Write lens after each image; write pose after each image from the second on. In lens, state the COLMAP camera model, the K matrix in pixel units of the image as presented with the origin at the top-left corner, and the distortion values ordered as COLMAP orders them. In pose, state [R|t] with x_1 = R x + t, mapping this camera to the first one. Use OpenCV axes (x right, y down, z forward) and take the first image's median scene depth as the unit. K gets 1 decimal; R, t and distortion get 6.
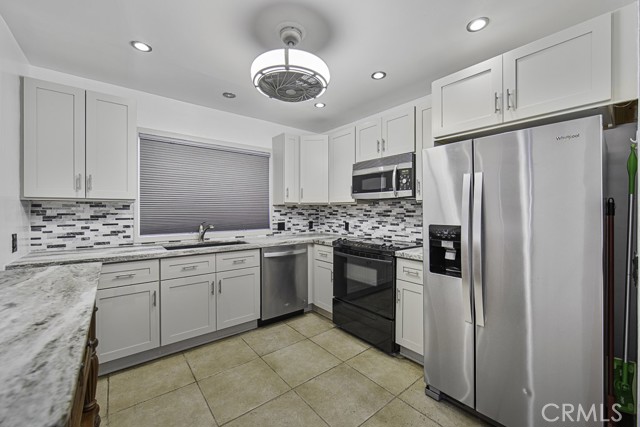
lens RADIAL K [[255.7, 0, 319.5], [0, 255.7, 210.8], [0, 0, 1]] dist [-0.014519, 0.003296]
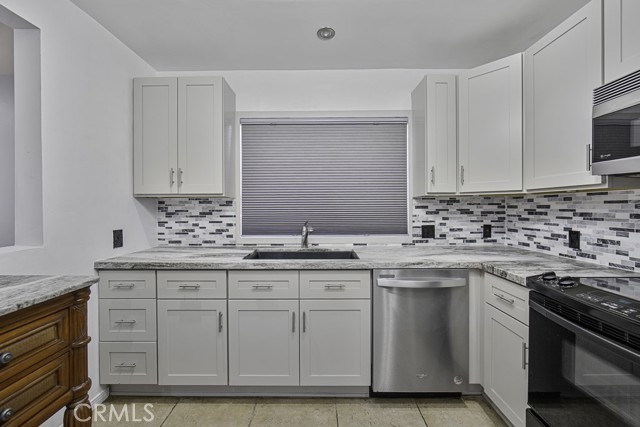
lens RADIAL K [[255.7, 0, 319.0], [0, 255.7, 208.8], [0, 0, 1]] dist [-0.014519, 0.003296]
pose [[0.773763, 0.000310, -0.633475, 0.049249], [0.003221, 0.999985, 0.004424, 0.002117], [0.633467, -0.005464, 0.773751, 0.441505]]
